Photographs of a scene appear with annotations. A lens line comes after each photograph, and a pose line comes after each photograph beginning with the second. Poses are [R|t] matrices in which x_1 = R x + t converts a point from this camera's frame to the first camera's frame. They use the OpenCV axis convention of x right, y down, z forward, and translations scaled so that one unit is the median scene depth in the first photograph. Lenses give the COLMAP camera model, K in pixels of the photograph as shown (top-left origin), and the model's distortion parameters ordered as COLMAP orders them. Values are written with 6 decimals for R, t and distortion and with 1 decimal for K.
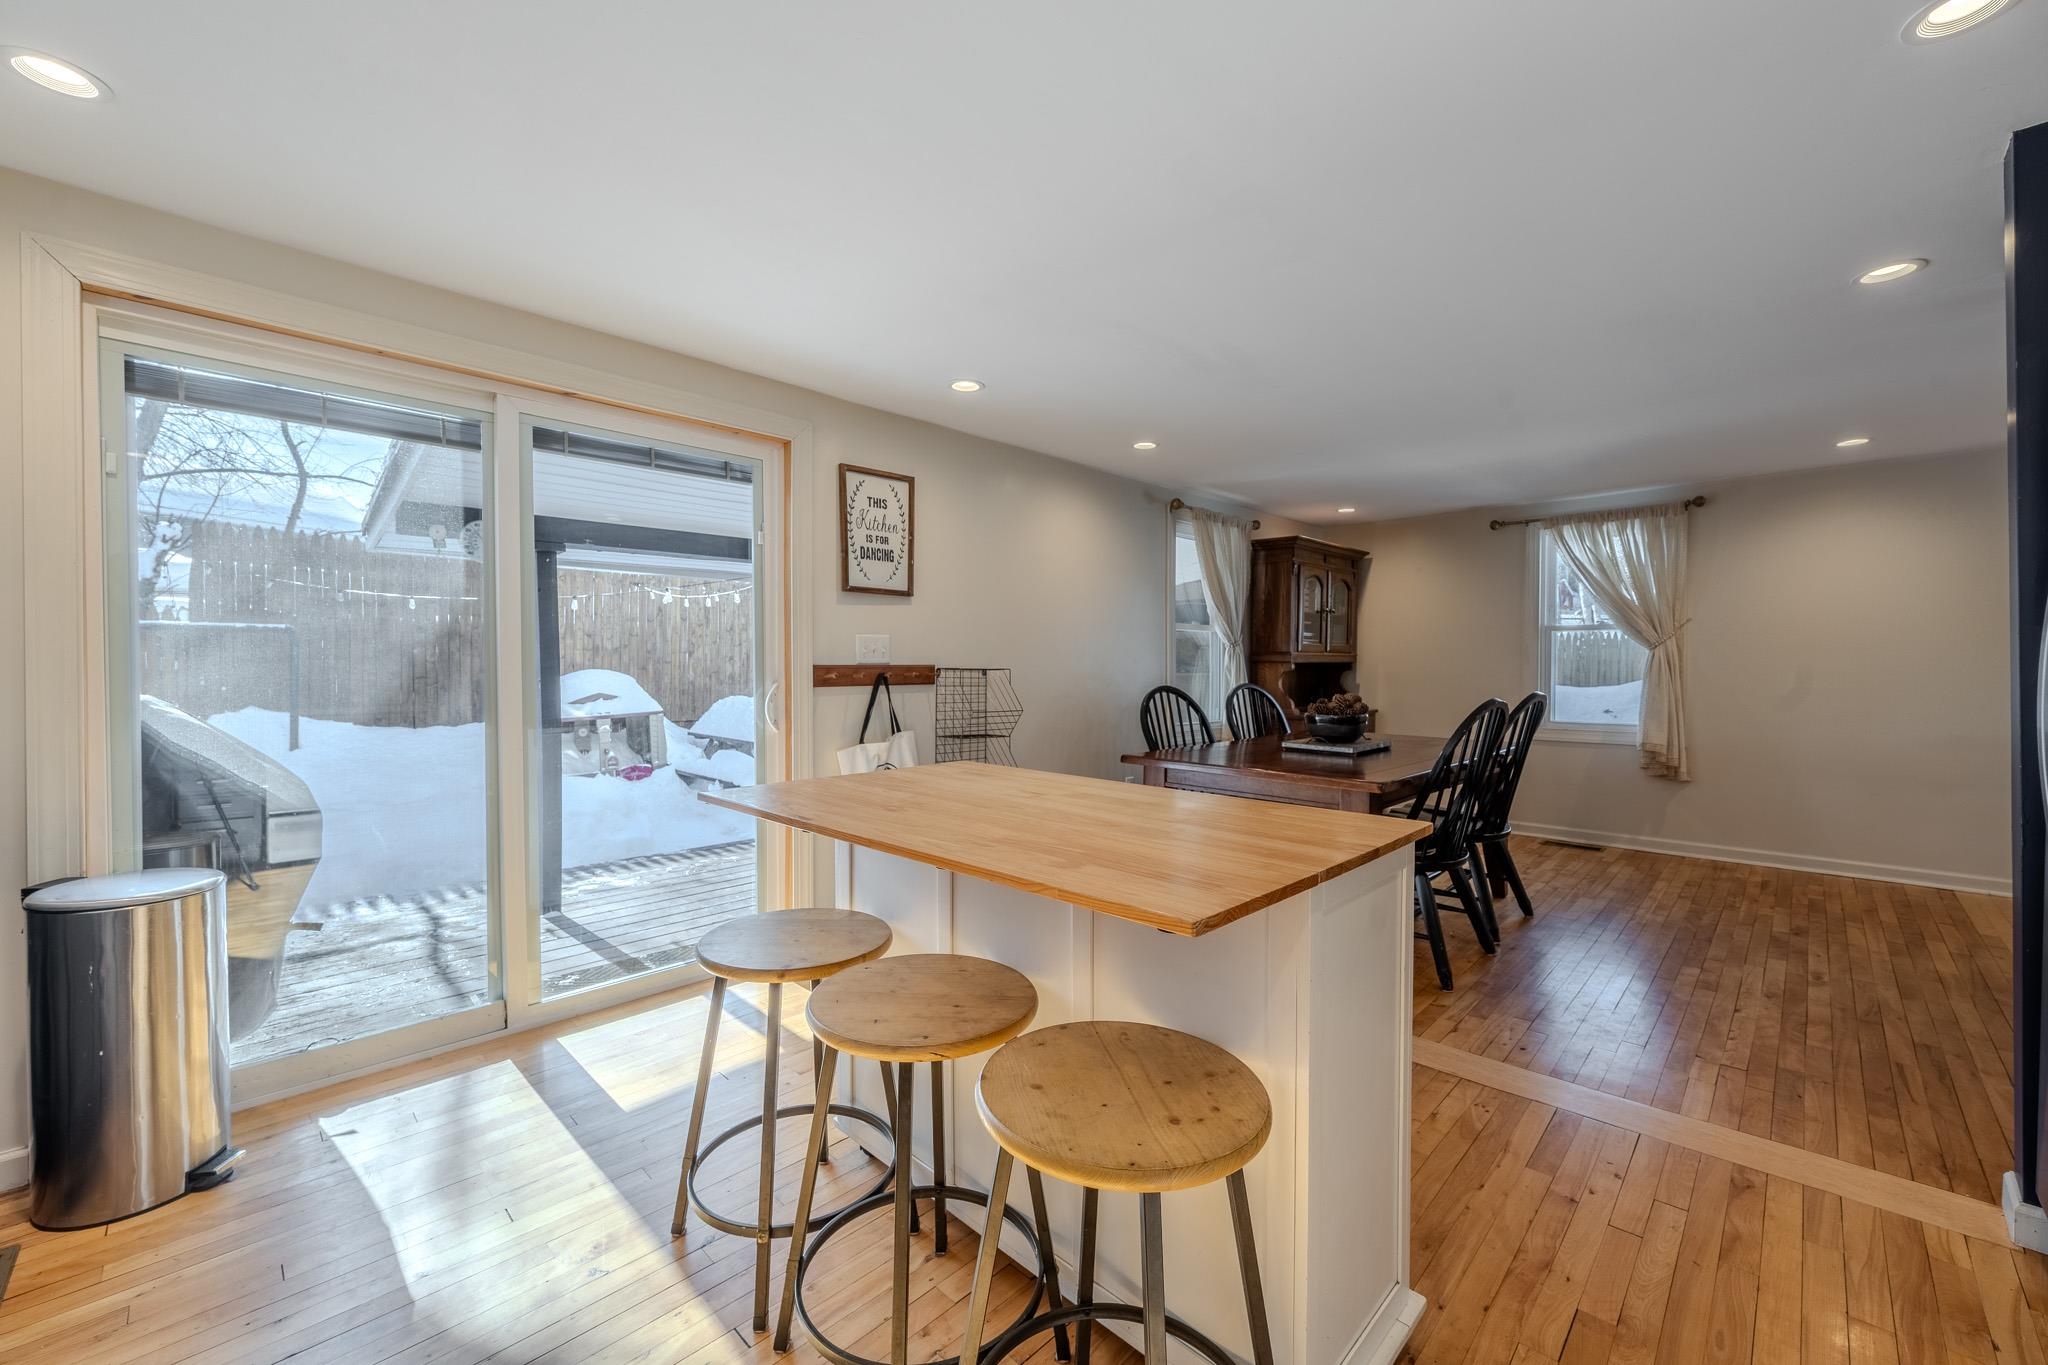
lens RADIAL K [[812.2, 0, 1024.3], [0, 812.2, 683.0], [0, 0, 1]] dist [-0.002941, -0.000066]
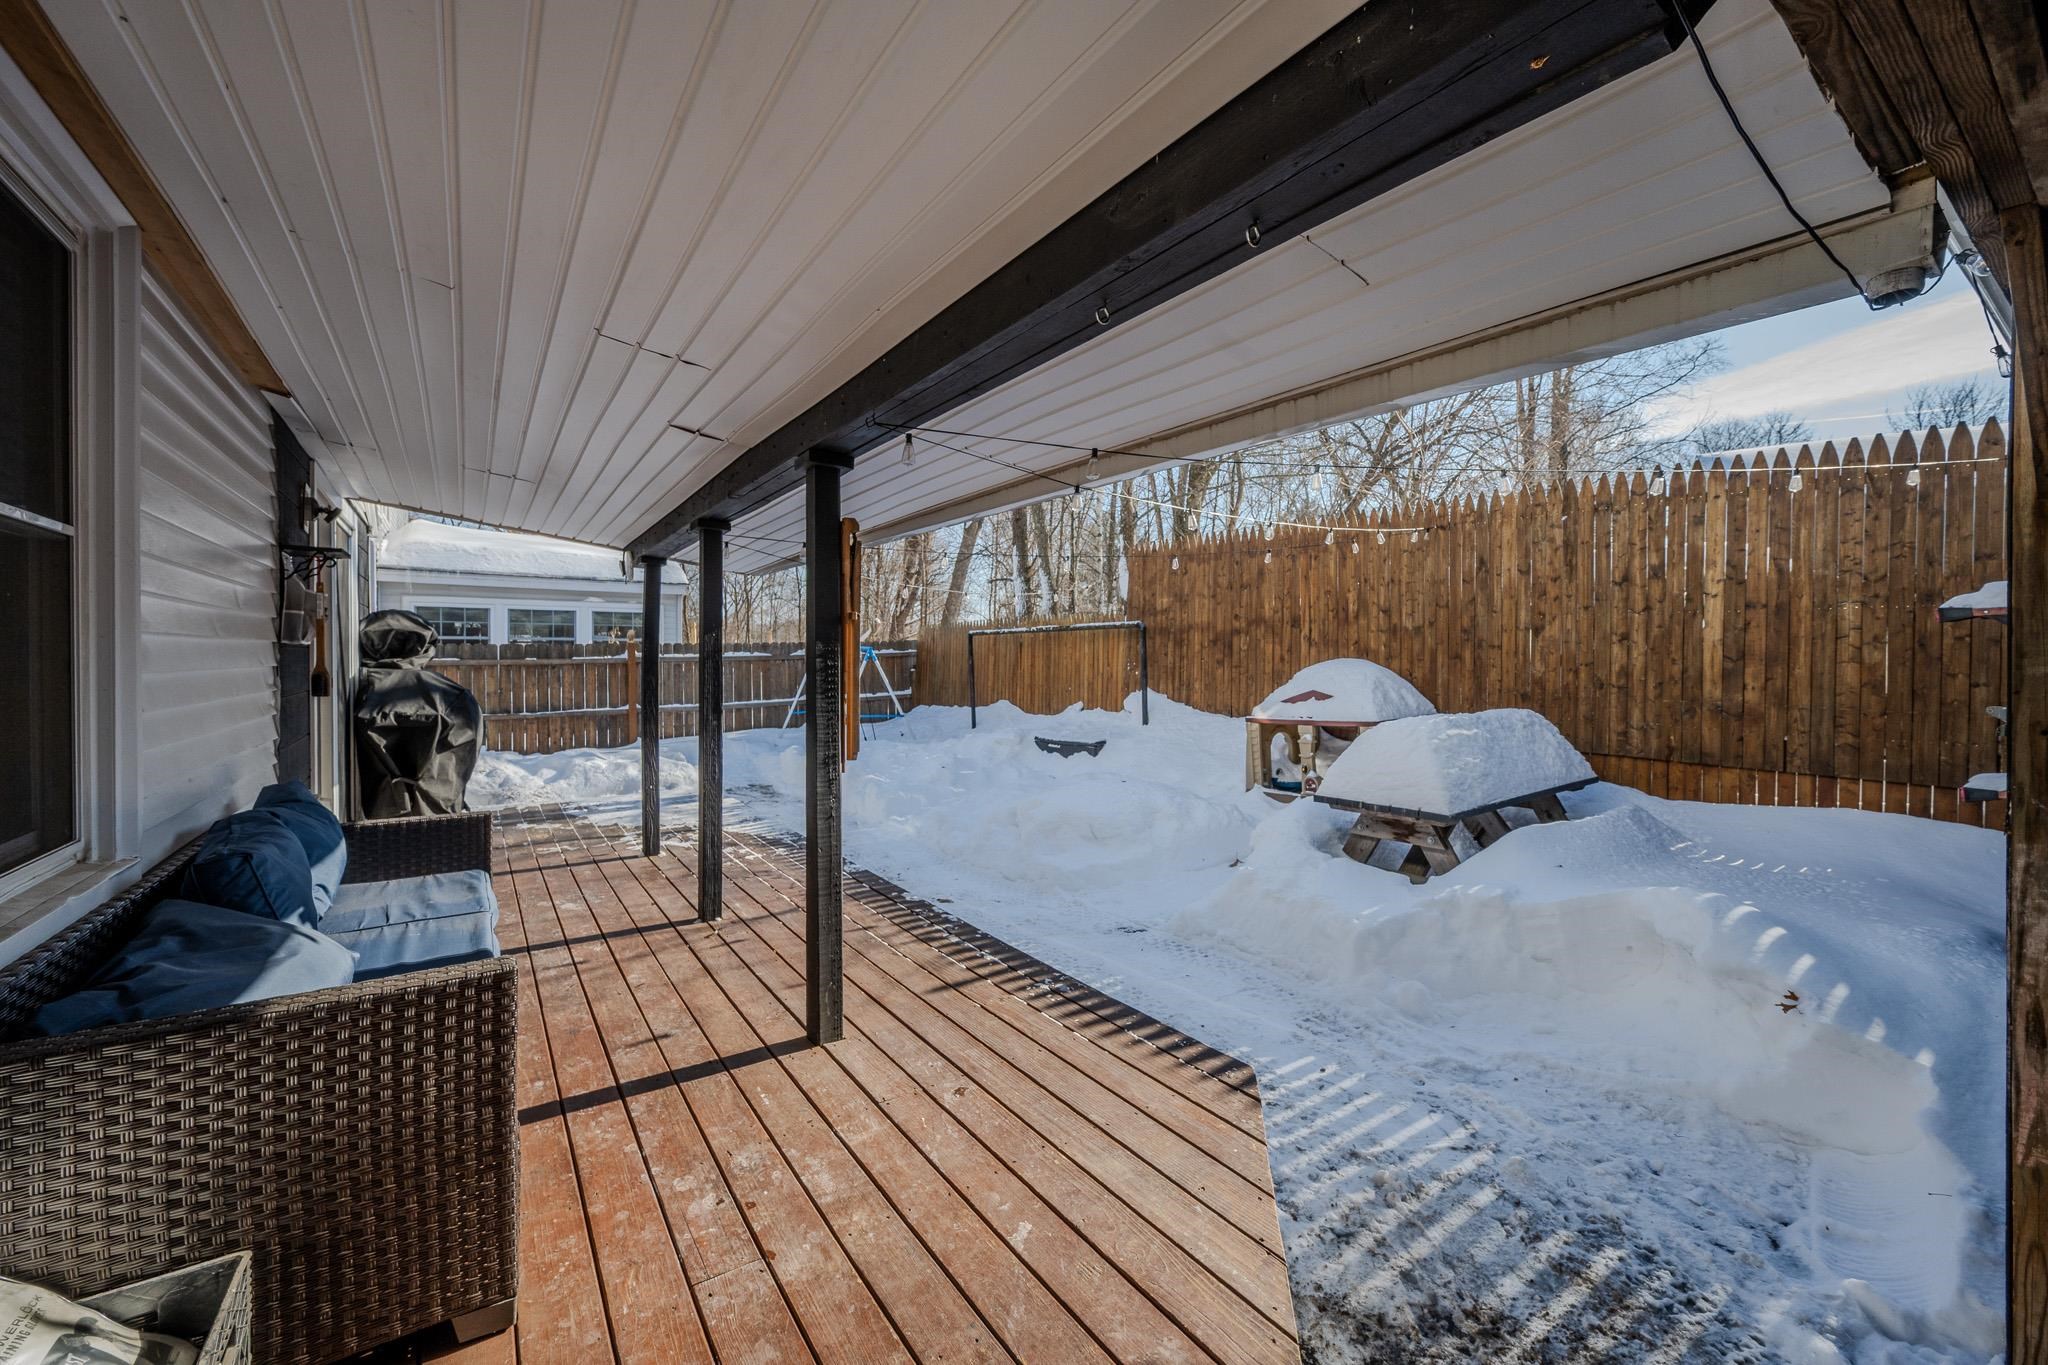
lens RADIAL K [[812.2, 0, 1025.9], [0, 812.2, 667.7], [0, 0, 1]] dist [-0.002941, -0.000066]
pose [[-0.192261, 0.009389, -0.981299, 0.219999], [-0.020012, 0.999709, 0.013486, -0.011232], [0.981140, 0.022231, -0.192017, 0.780556]]
